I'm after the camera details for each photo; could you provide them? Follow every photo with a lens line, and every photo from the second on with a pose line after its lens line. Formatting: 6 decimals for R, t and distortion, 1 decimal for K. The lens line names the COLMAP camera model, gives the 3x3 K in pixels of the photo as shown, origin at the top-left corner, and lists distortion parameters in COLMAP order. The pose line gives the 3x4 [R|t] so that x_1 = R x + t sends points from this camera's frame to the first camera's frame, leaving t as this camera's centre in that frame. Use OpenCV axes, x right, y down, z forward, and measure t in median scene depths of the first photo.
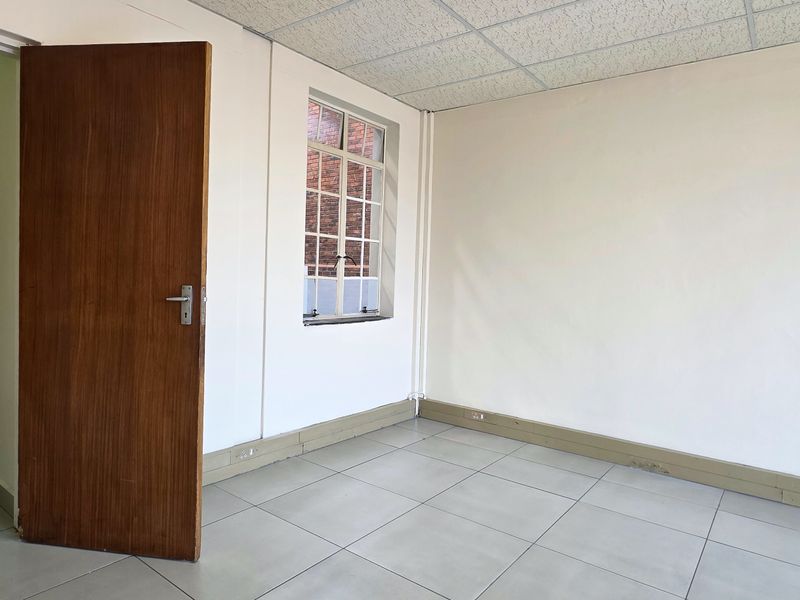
lens RADIAL K [[517.5, 0, 401.0], [0, 517.5, 300.5], [0, 0, 1]] dist [0.008363, -0.003988]
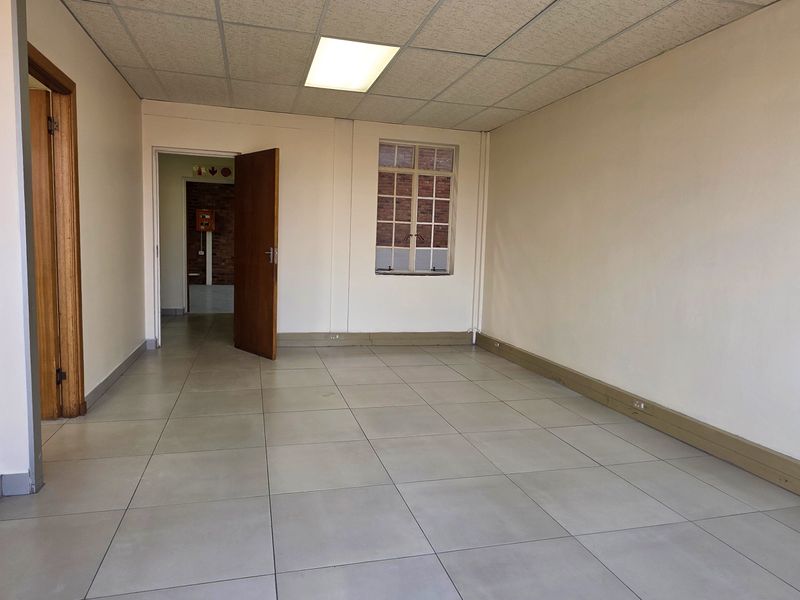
lens RADIAL K [[517.5, 0, 397.0], [0, 517.5, 299.4], [0, 0, 1]] dist [0.008363, -0.003988]
pose [[0.797330, 0.052141, -0.601287, 0.828895], [-0.033259, 0.998543, 0.042486, 0.050172], [0.602626, -0.013877, 0.797903, -0.326391]]
